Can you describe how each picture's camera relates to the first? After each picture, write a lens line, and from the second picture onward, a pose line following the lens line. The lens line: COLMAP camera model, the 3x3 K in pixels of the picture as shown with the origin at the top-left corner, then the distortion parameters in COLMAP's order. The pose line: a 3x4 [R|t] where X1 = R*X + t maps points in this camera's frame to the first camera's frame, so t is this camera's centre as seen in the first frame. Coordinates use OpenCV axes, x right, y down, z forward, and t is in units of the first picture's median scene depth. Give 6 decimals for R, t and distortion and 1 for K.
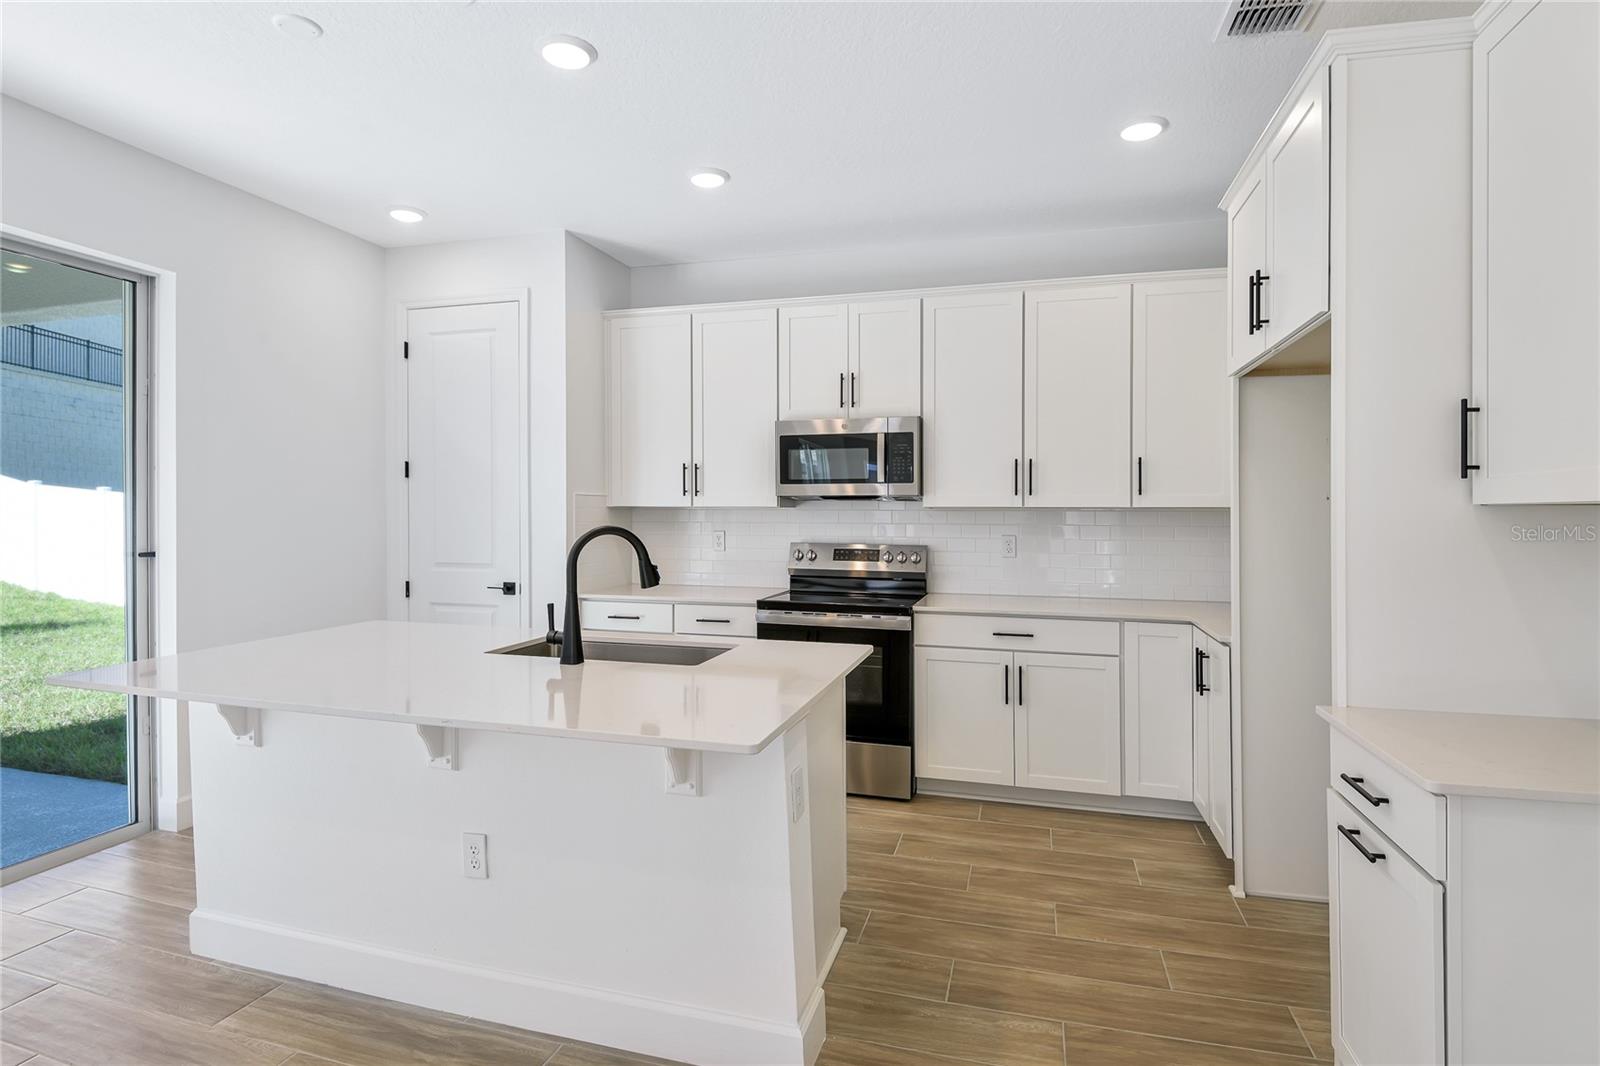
lens RADIAL K [[808.4, 0, 800.0], [0, 808.4, 533.0], [0, 0, 1]] dist [0.027975, -0.051868]
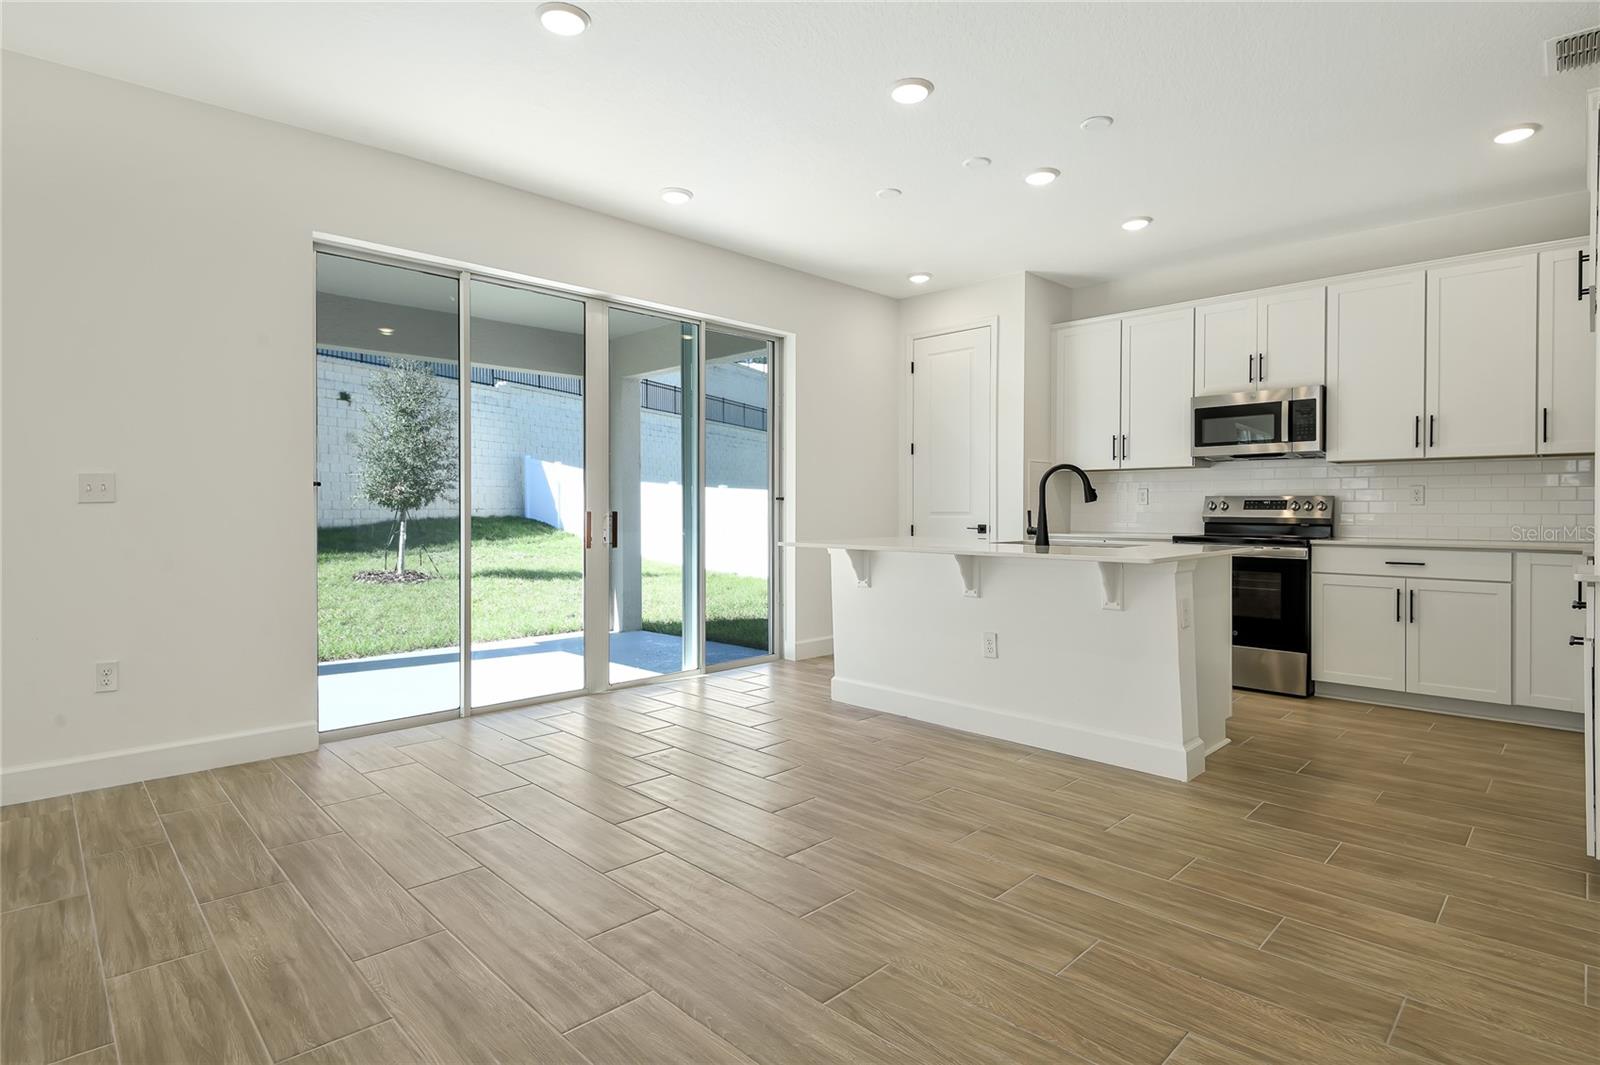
lens RADIAL K [[808.4, 0, 800.0], [0, 808.4, 532.5], [0, 0, 1]] dist [0.027975, -0.051868]
pose [[0.873049, 0.010604, -0.487517, 0.058813], [-0.009514, 0.999944, 0.004711, 0.075418], [0.487540, 0.000526, 0.873101, -0.422807]]
